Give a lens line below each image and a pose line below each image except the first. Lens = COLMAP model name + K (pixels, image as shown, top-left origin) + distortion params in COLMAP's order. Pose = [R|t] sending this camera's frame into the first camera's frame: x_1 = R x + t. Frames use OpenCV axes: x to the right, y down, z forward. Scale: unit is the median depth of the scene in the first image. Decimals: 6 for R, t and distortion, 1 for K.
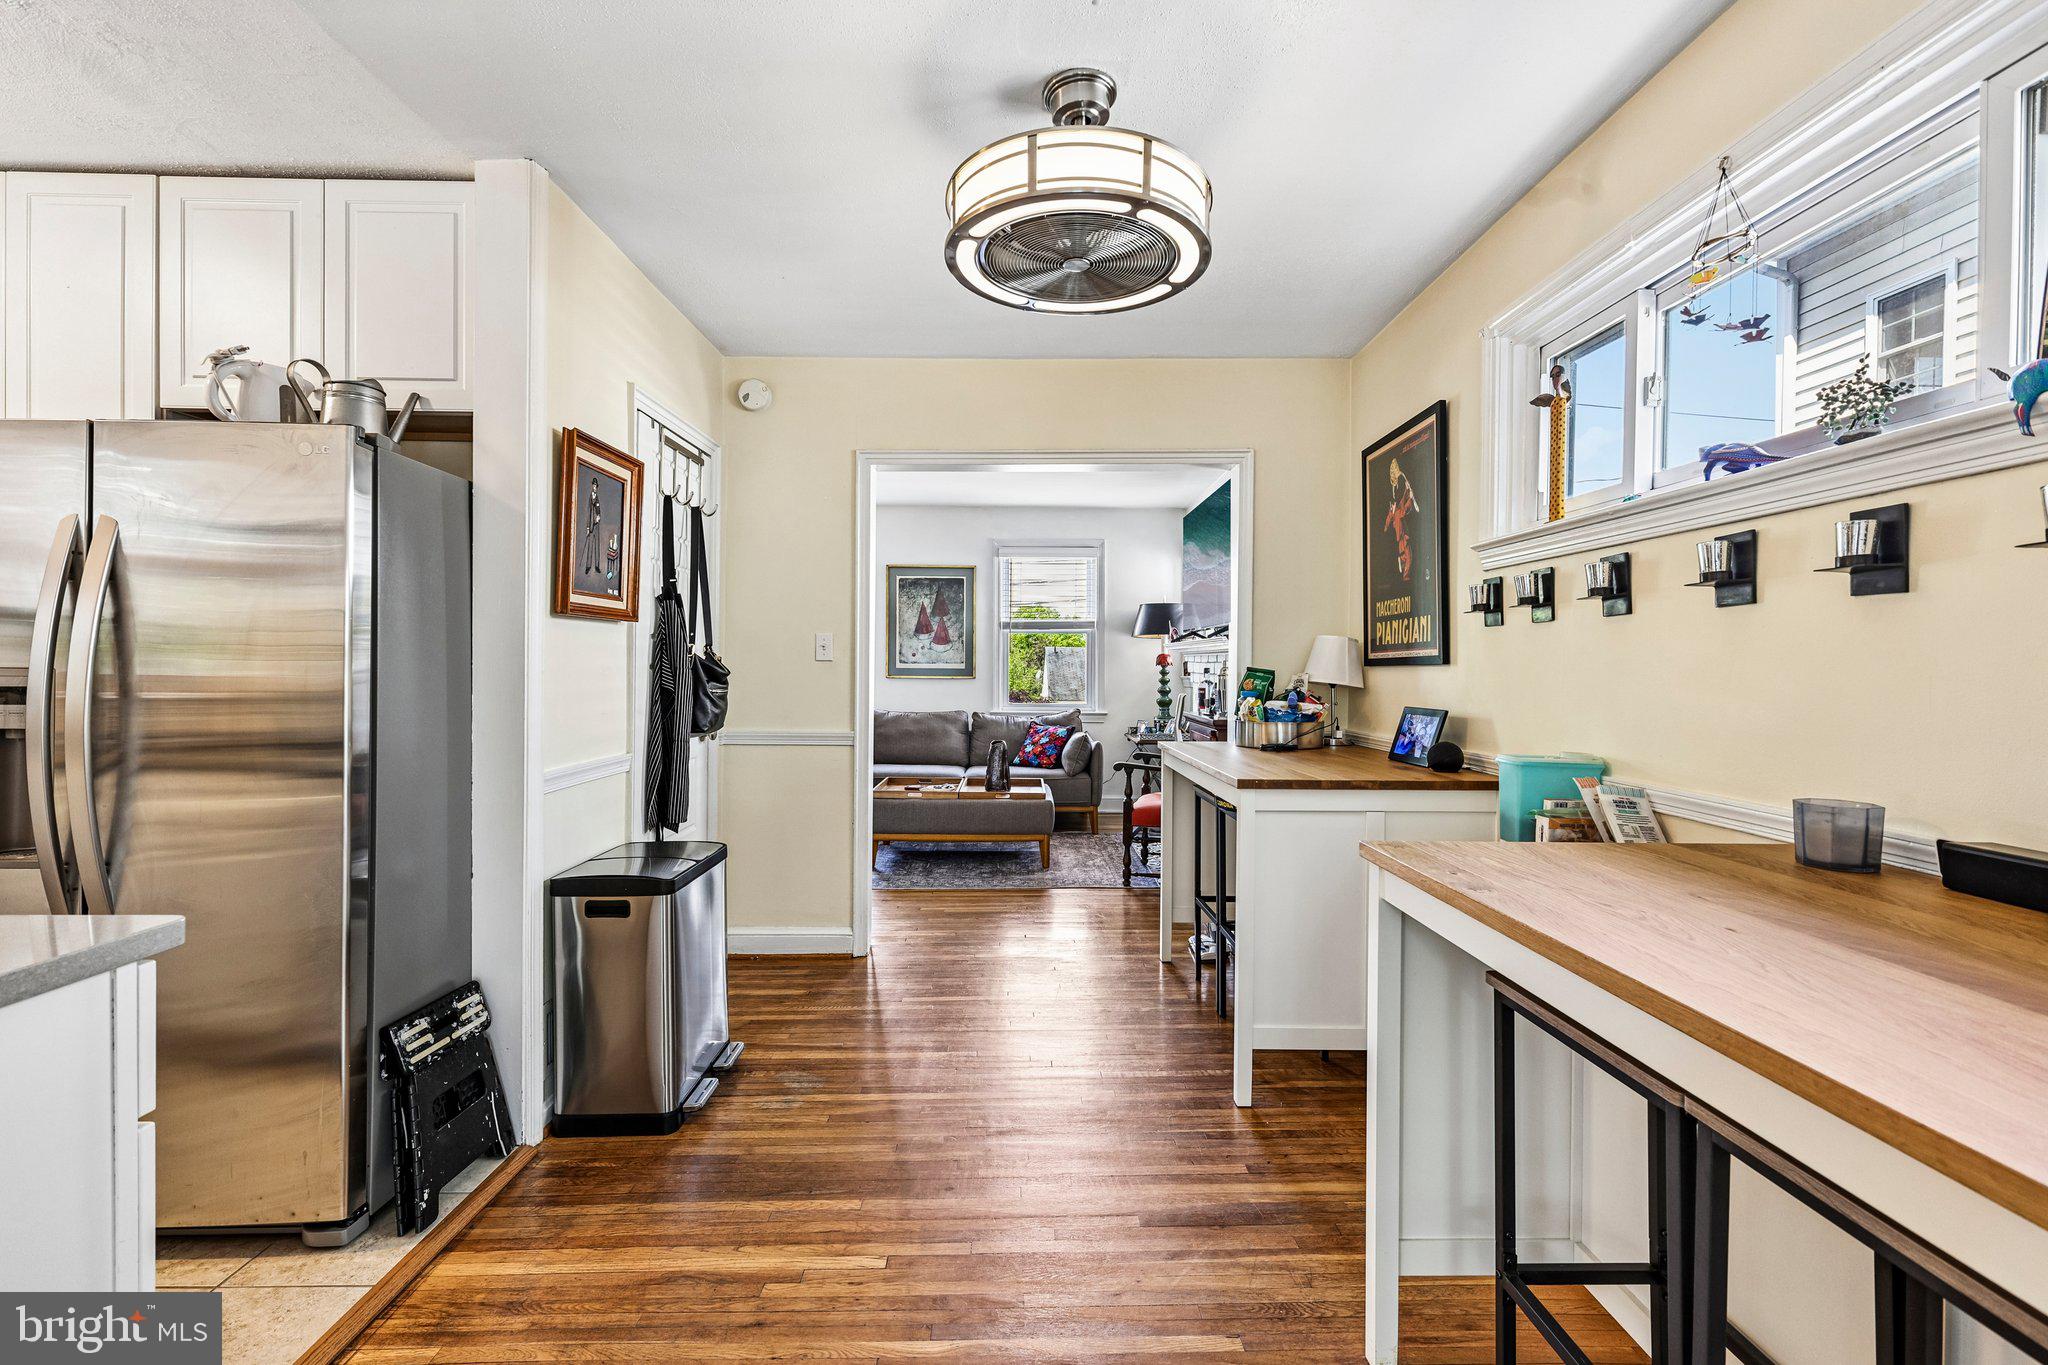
lens RADIAL K [[889.8, 0, 997.9], [0, 889.8, 670.7], [0, 0, 1]] dist [0.002710, -0.000046]
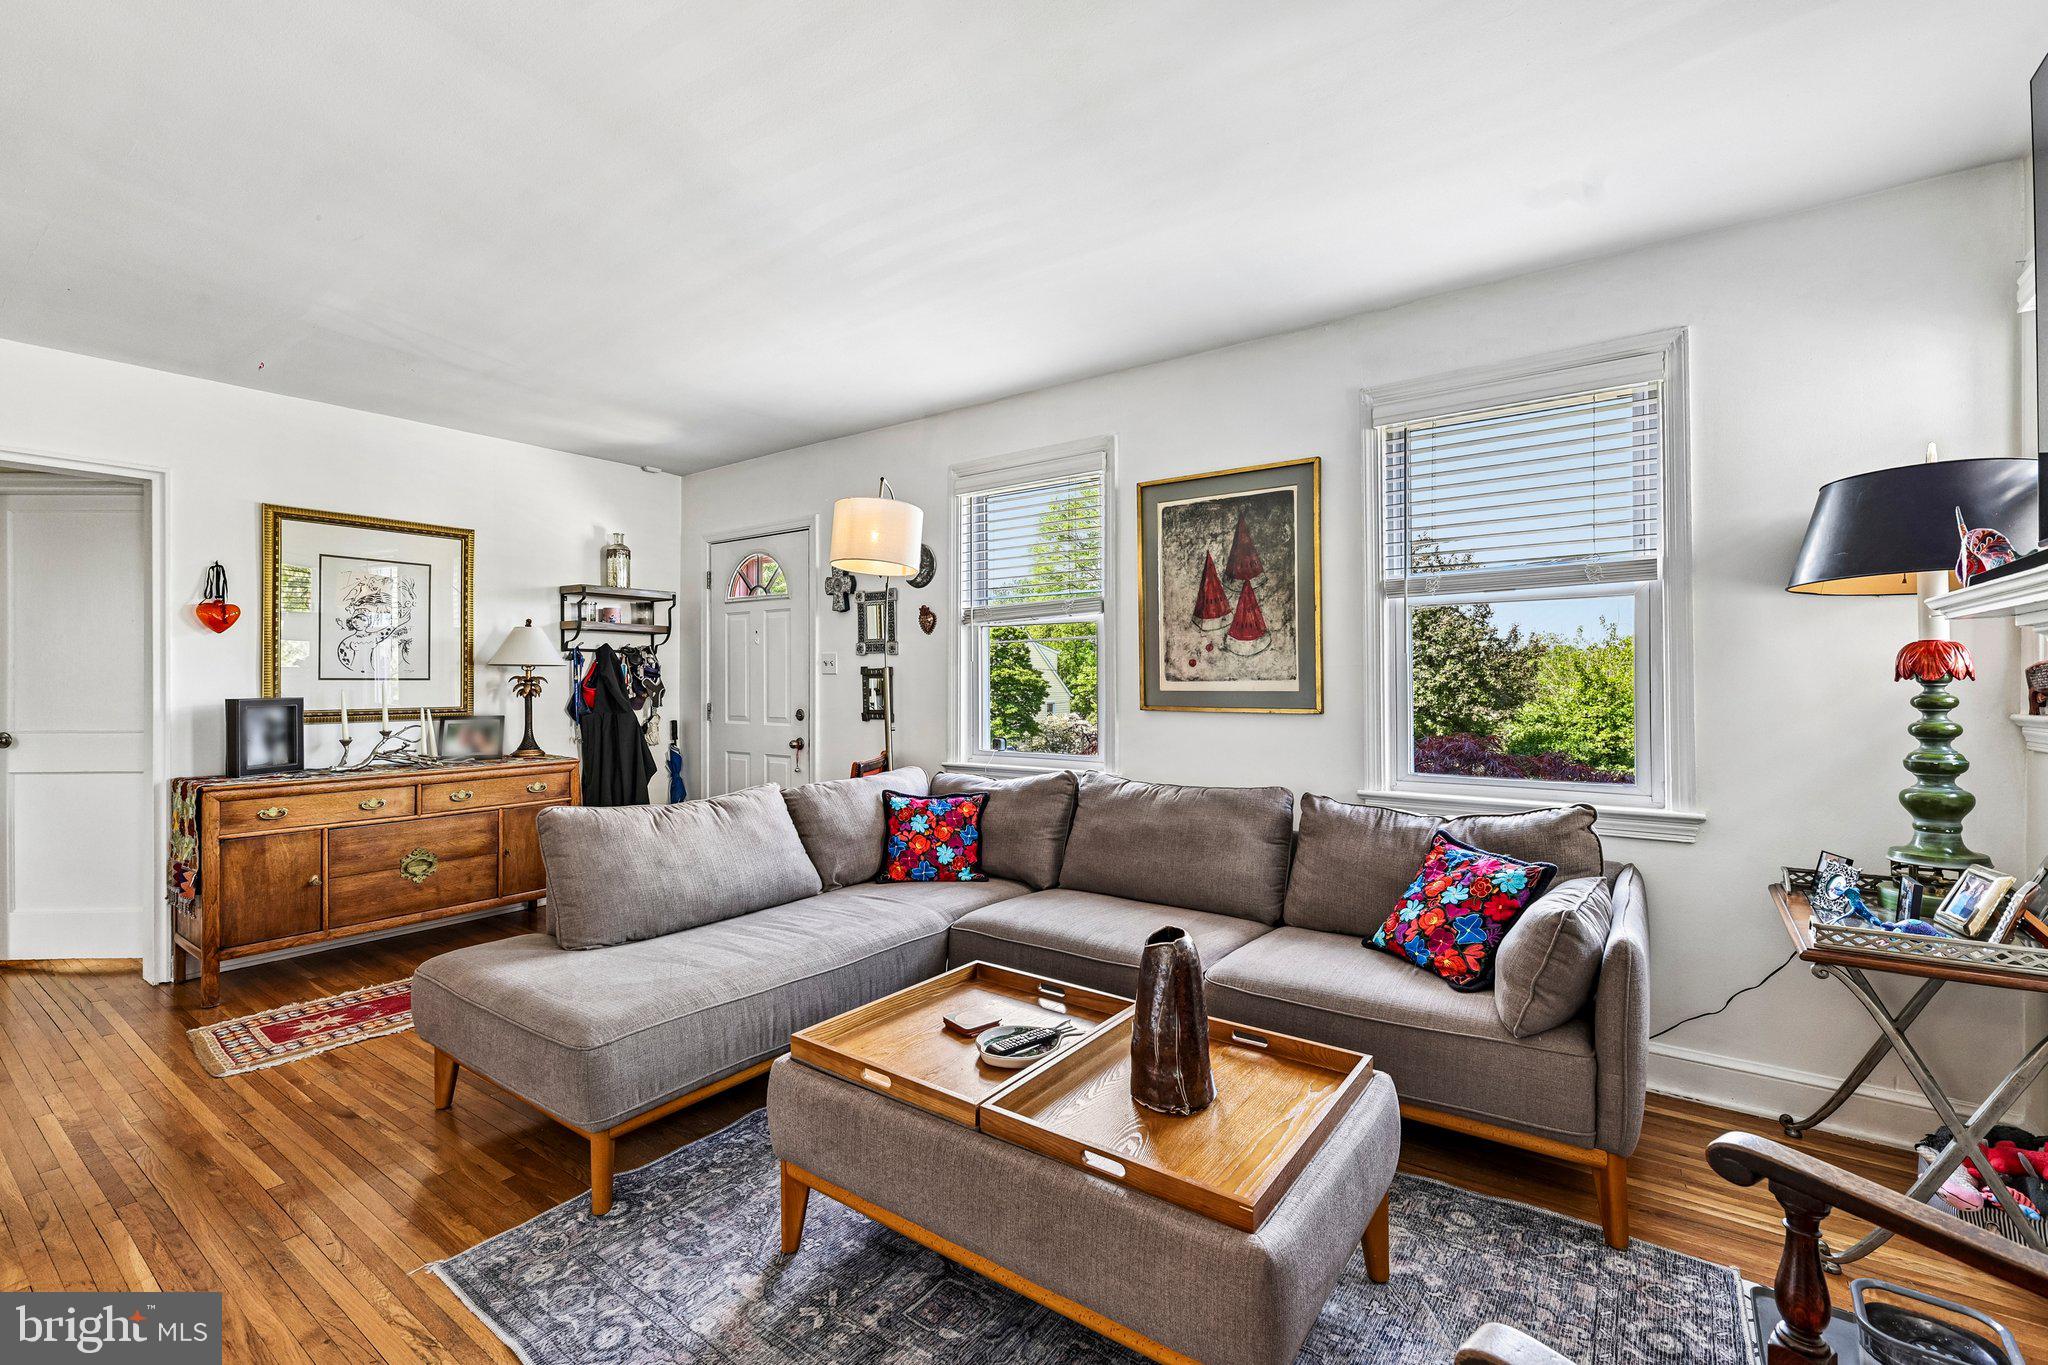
lens RADIAL K [[889.8, 0, 1012.5], [0, 889.8, 677.2], [0, 0, 1]] dist [0.002710, -0.000046]
pose [[0.811869, -0.013222, -0.583689, 0.231384], [0.005577, 0.999874, -0.014892, -0.008242], [0.583812, 0.008836, 0.811841, 1.204030]]
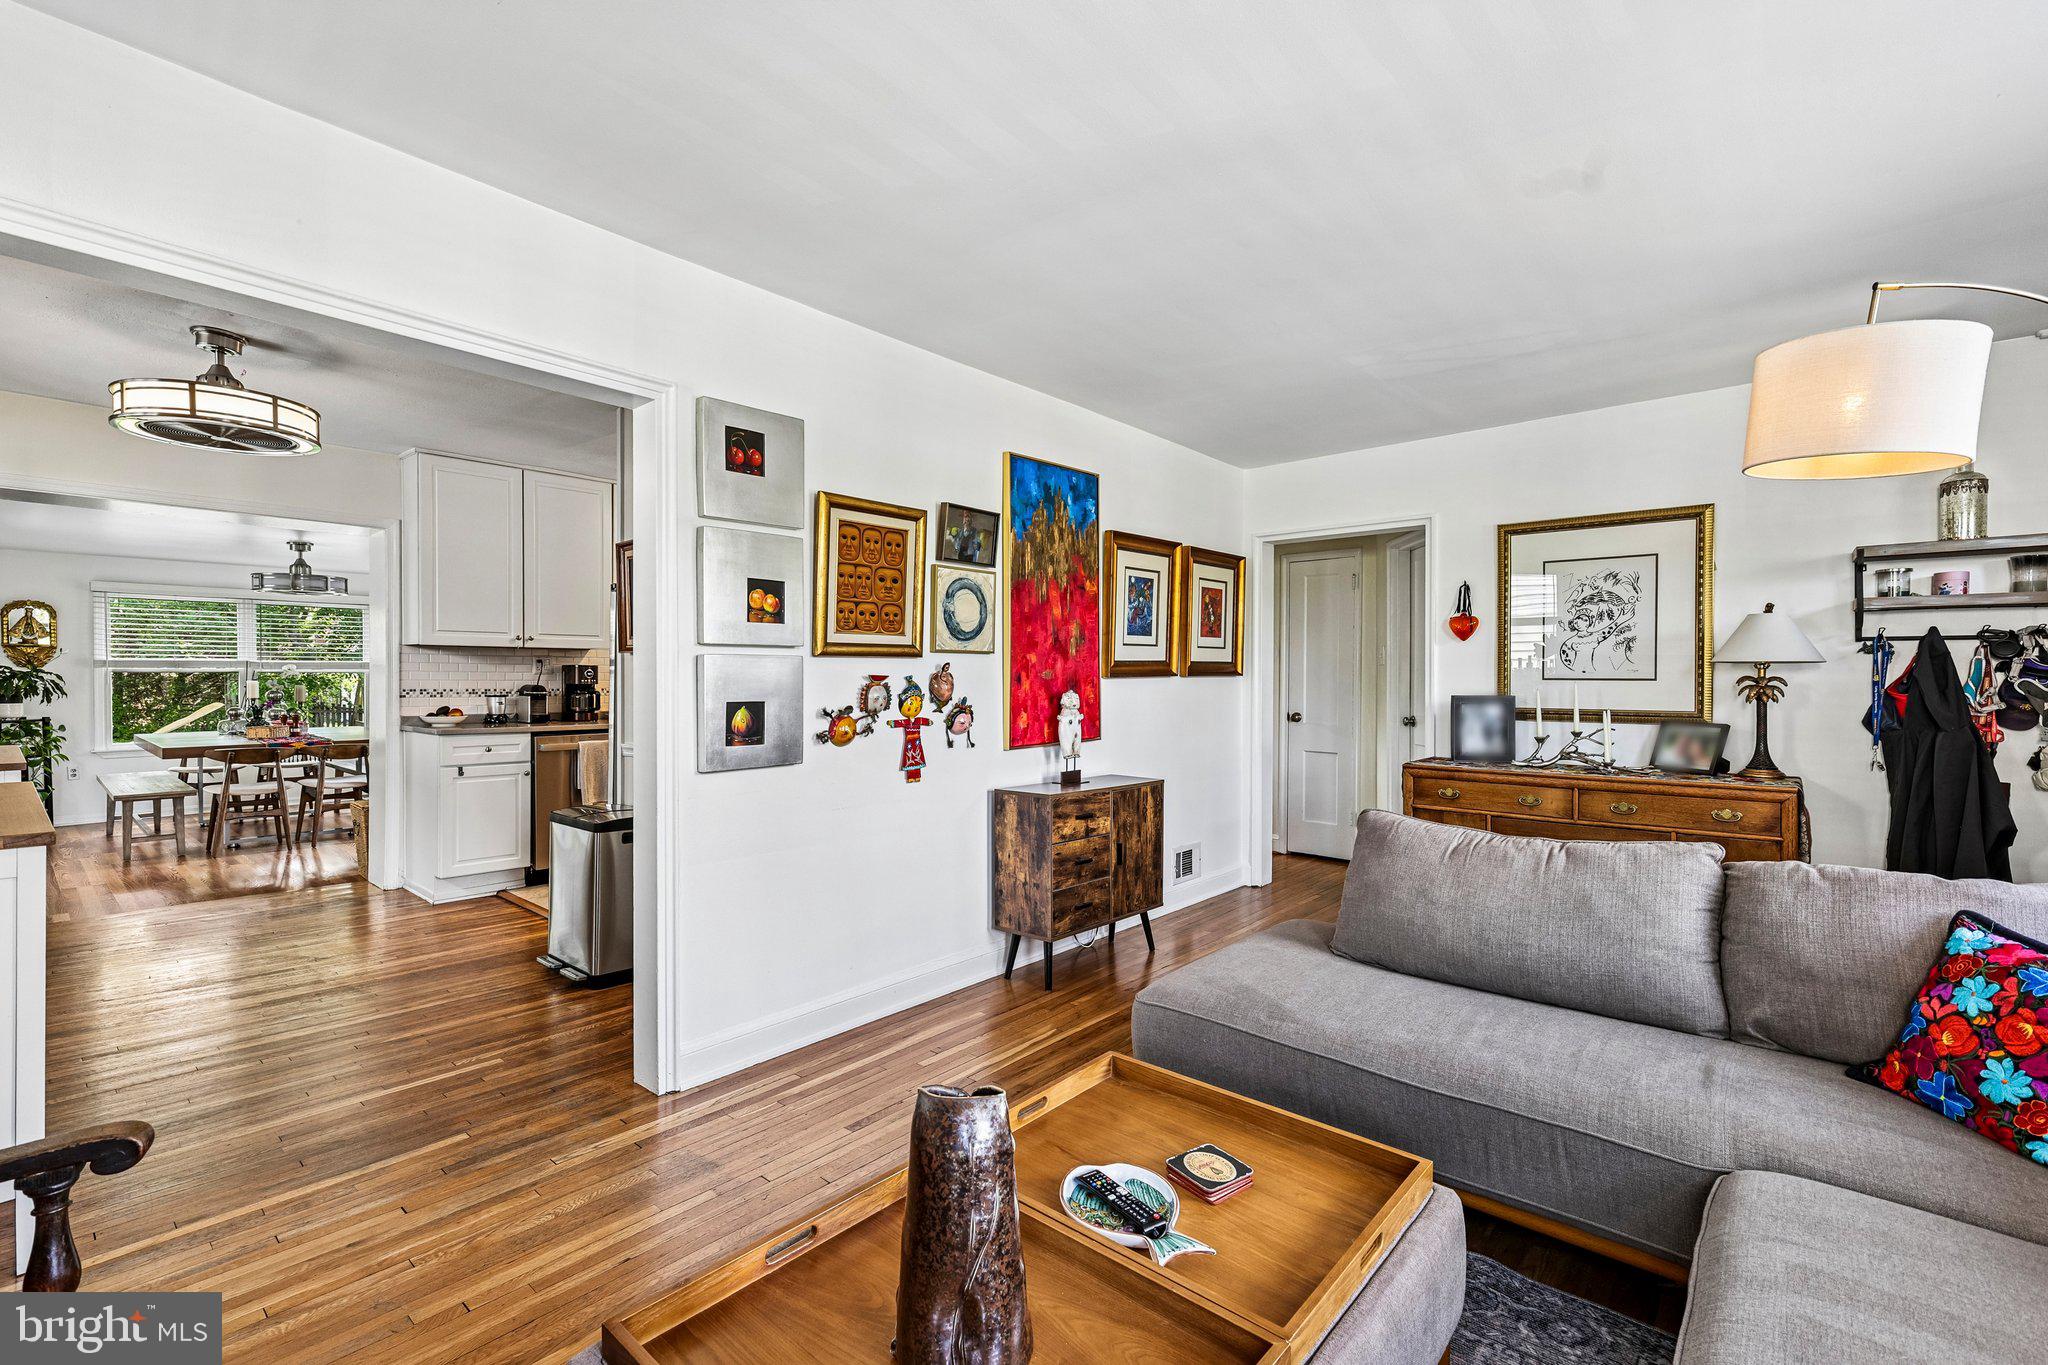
lens RADIAL K [[889.8, 0, 1002.7], [0, 889.8, 680.9], [0, 0, 1]] dist [0.002710, -0.000046]
pose [[-0.656121, -0.009096, -0.754601, 0.244787], [-0.014651, 0.999892, 0.000686, -0.016978], [0.754514, 0.011506, -0.656183, 1.993323]]
